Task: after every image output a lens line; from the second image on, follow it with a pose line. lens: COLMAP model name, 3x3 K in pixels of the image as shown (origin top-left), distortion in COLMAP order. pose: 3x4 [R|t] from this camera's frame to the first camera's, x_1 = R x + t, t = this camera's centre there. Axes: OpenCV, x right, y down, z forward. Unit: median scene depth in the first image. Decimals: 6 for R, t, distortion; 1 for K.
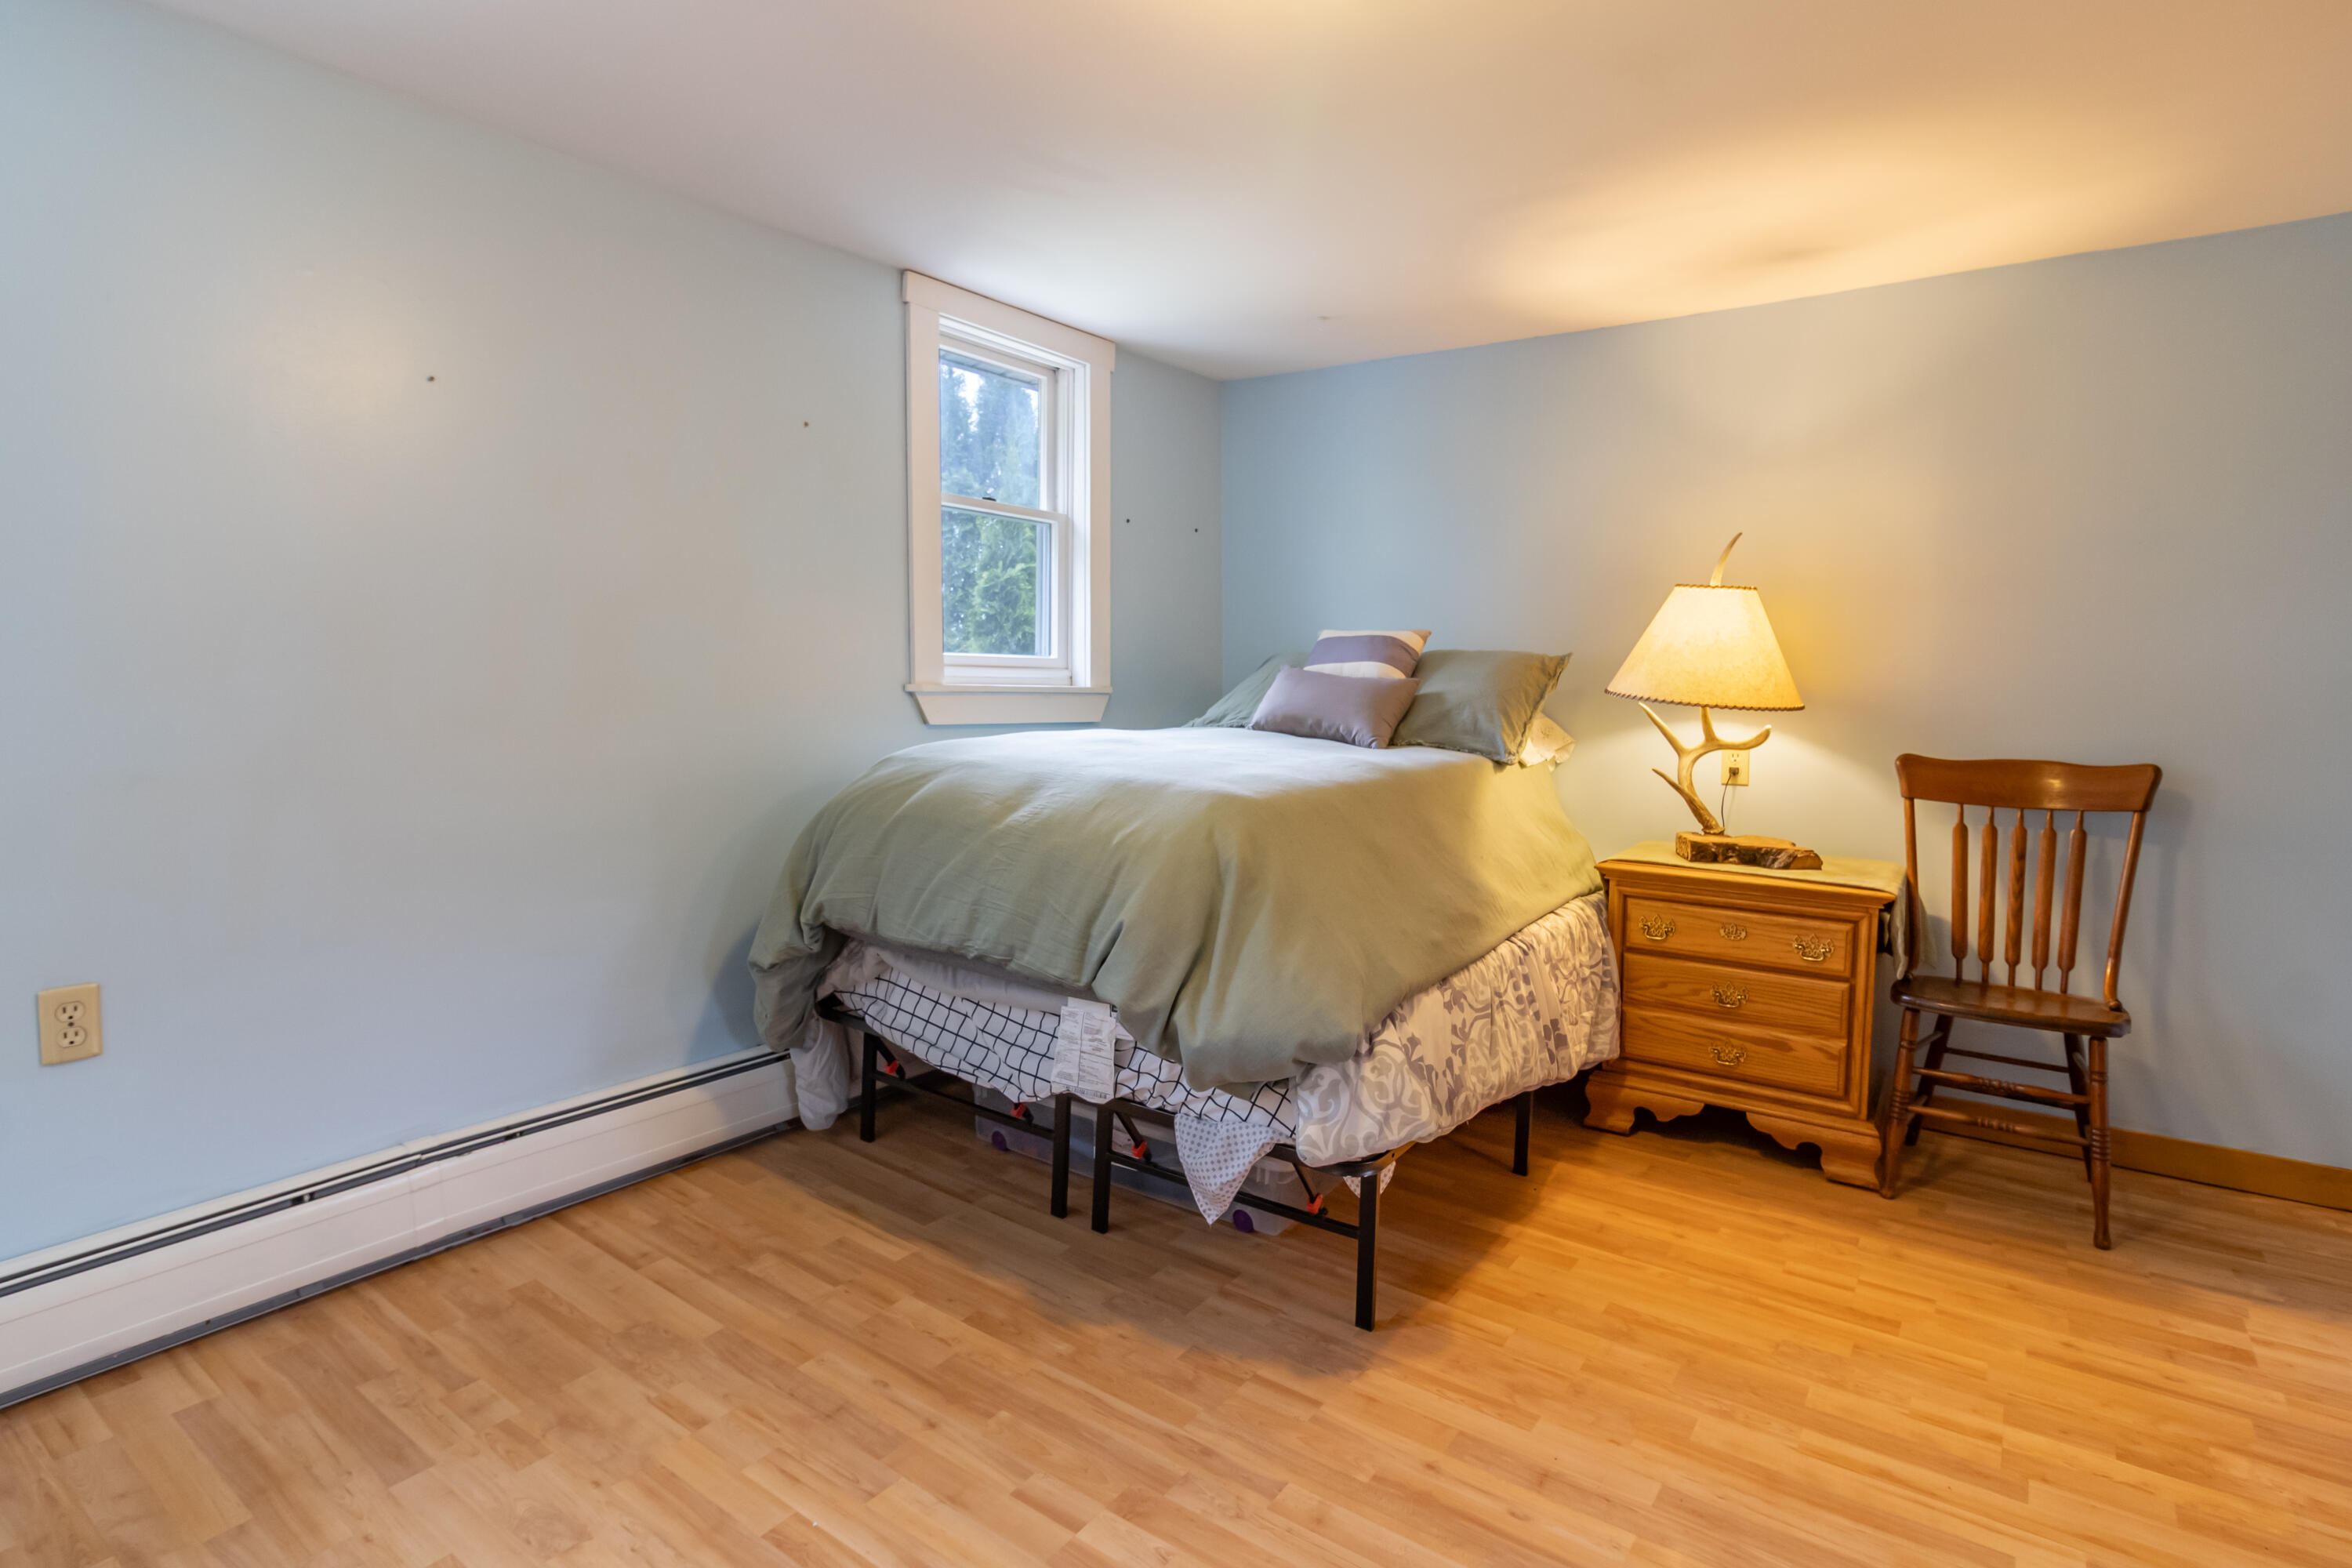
lens RADIAL K [[1149.2, 0, 1183.9], [0, 1149.2, 747.5], [0, 0, 1]] dist [-0.000085, 0.000545]
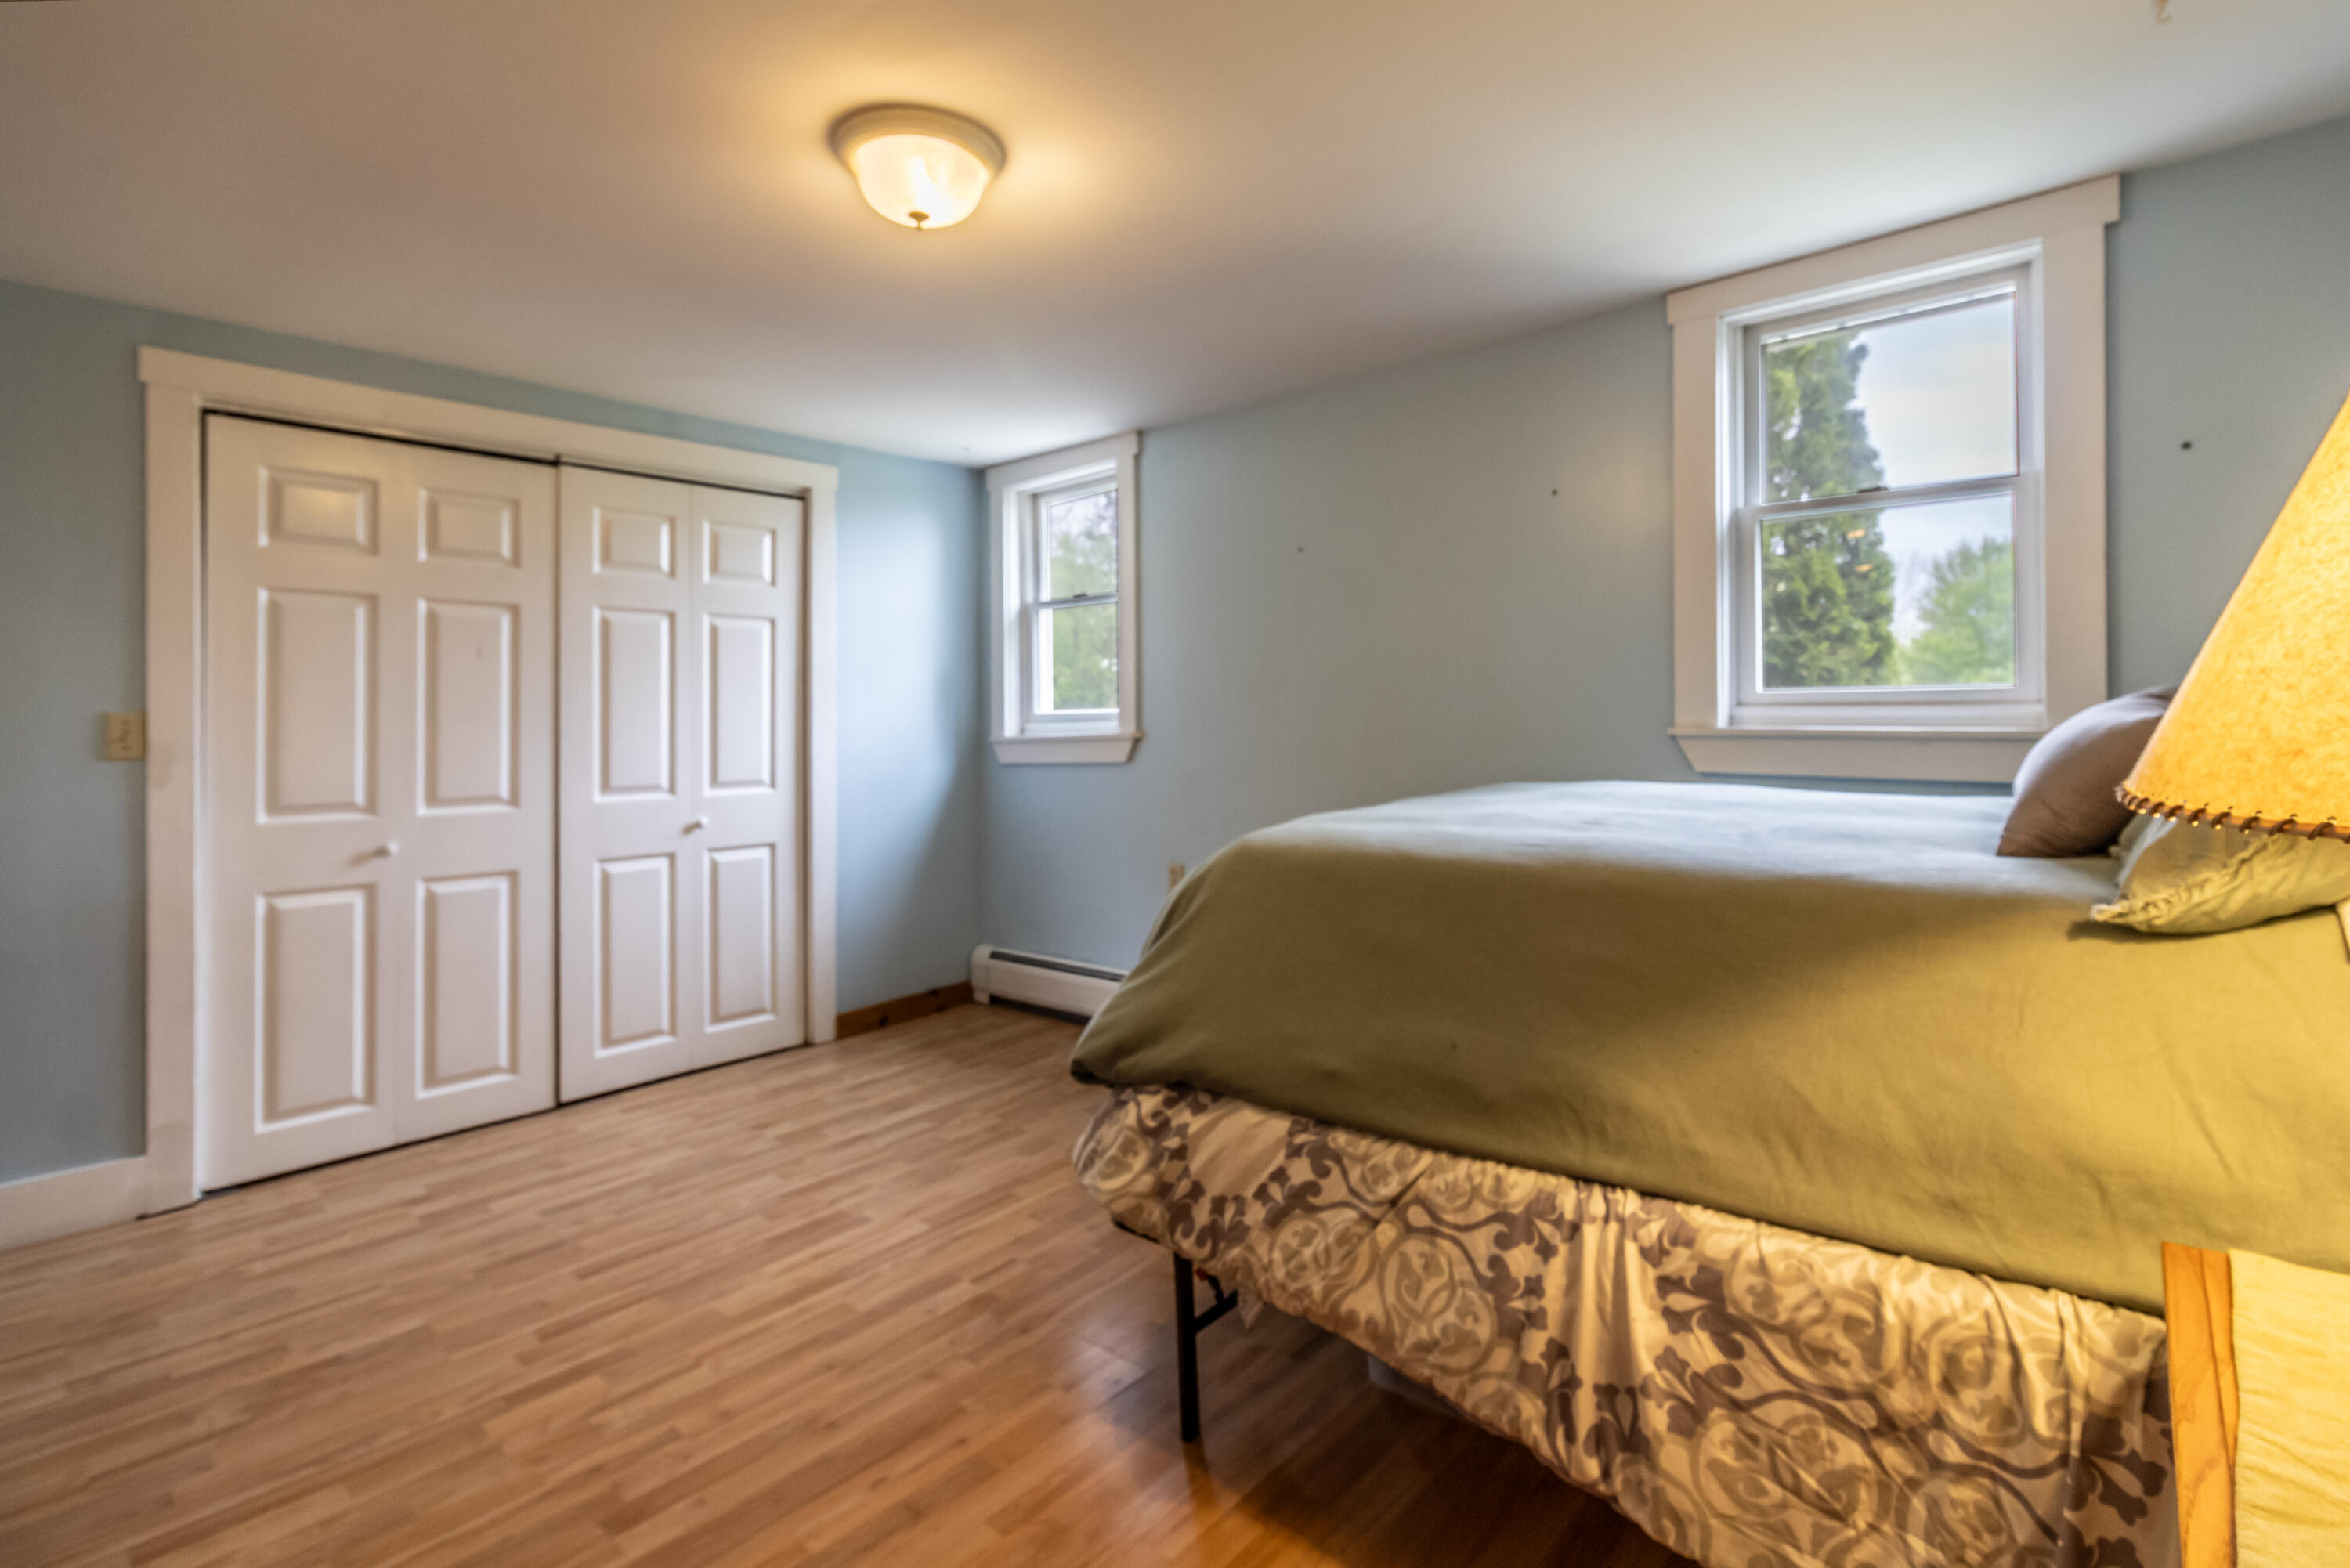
lens RADIAL K [[1105.7, 0, 1163.1], [0, 1105.7, 674.7], [0, 0, 1]] dist [0.001308, -0.000641]
pose [[-0.134532, -0.062681, -0.988925, 0.998826], [-0.040528, 0.997510, -0.057712, -0.041743], [0.990080, 0.032315, -0.136737, 1.022637]]
